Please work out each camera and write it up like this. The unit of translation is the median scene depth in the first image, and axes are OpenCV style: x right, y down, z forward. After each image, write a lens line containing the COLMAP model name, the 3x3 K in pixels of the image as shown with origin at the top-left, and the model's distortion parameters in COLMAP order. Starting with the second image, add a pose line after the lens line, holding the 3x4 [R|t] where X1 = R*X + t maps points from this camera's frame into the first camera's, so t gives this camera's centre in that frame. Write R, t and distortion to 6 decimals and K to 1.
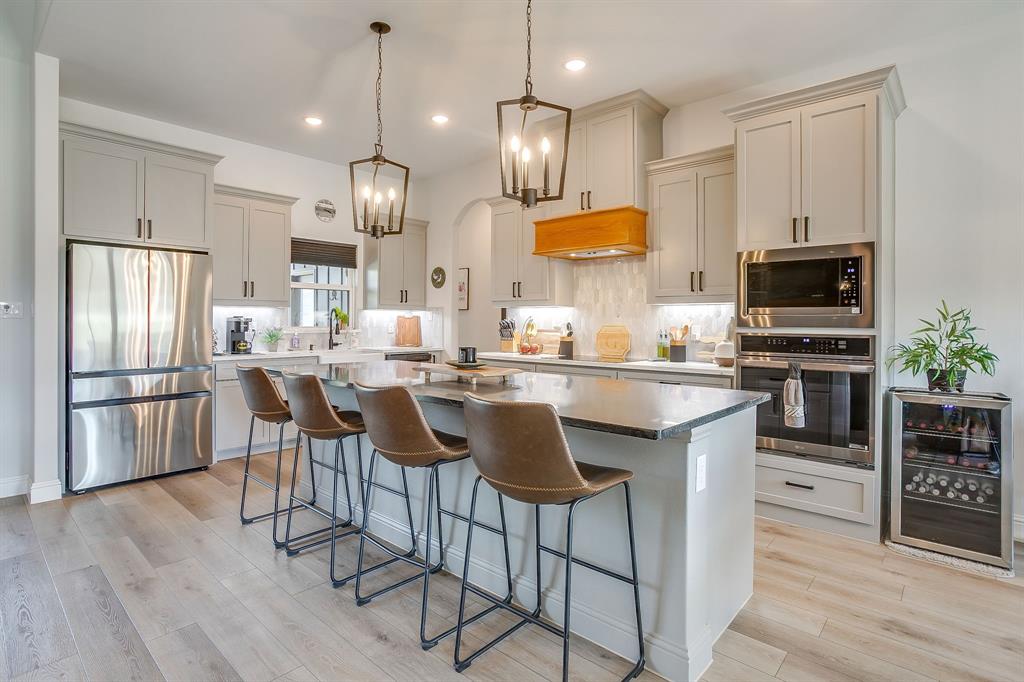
lens RADIAL K [[501.9, 0, 510.2], [0, 501.9, 325.2], [0, 0, 1]] dist [-0.056933, 0.036839]
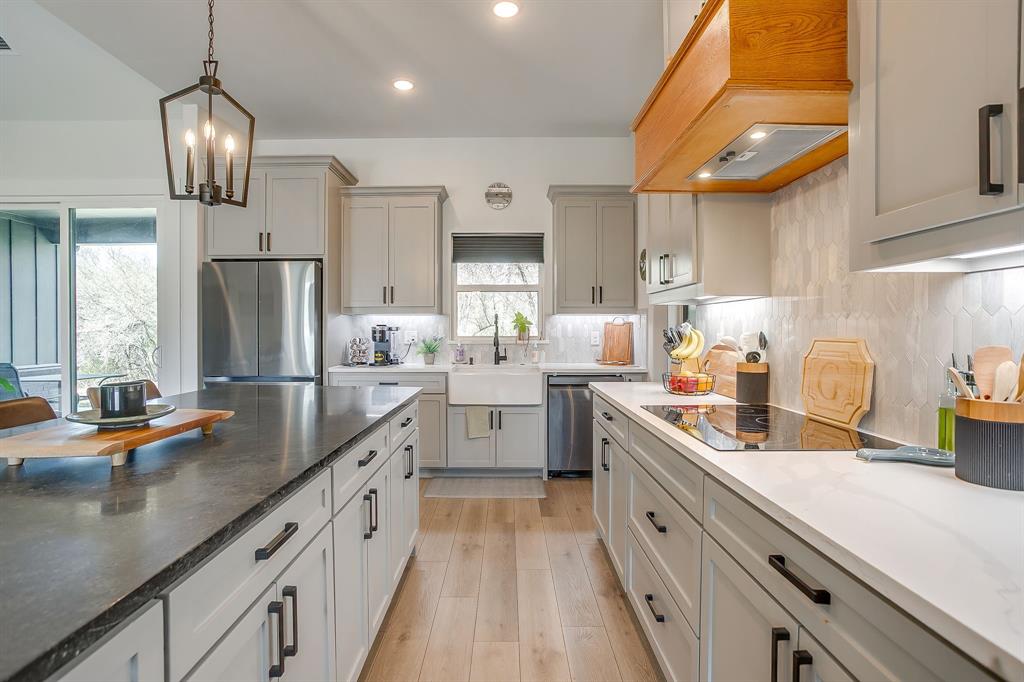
lens RADIAL K [[501.9, 0, 510.2], [0, 501.9, 325.2], [0, 0, 1]] dist [-0.056933, 0.036839]
pose [[0.672462, -0.008736, -0.740080, 0.342922], [-0.002778, 0.999893, -0.014327, -0.004509], [0.740126, 0.011690, 0.672366, 0.613155]]
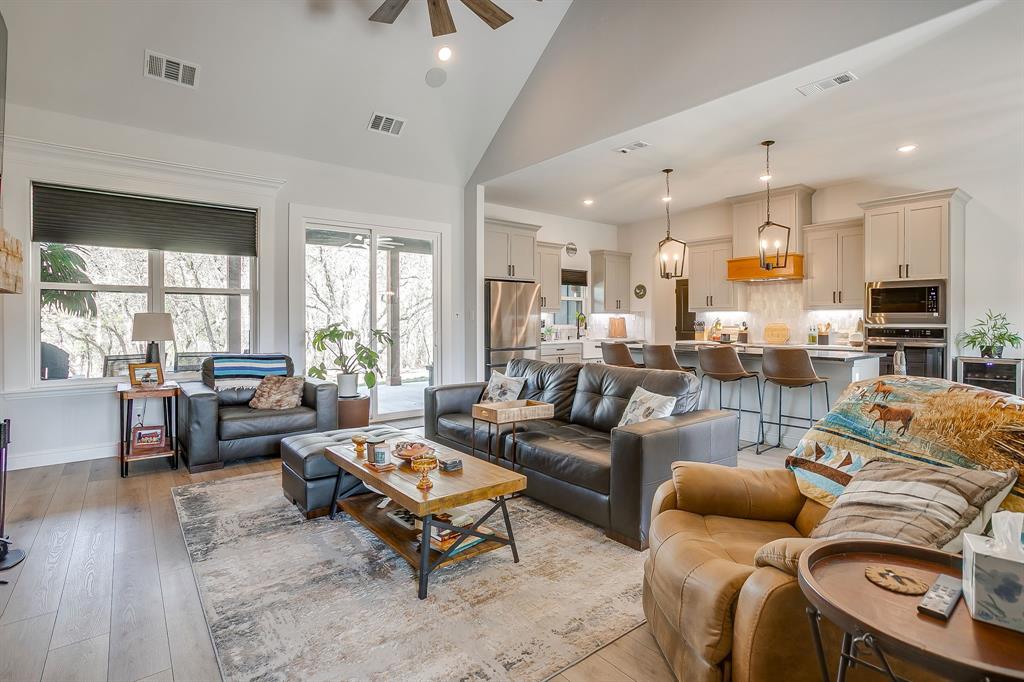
lens RADIAL K [[501.9, 0, 510.2], [0, 501.9, 325.2], [0, 0, 1]] dist [-0.056933, 0.036839]
pose [[0.987287, -0.001786, -0.158936, -0.418457], [0.001834, 0.999998, 0.000157, 0.005440], [0.158936, -0.000447, 0.987289, -0.764231]]
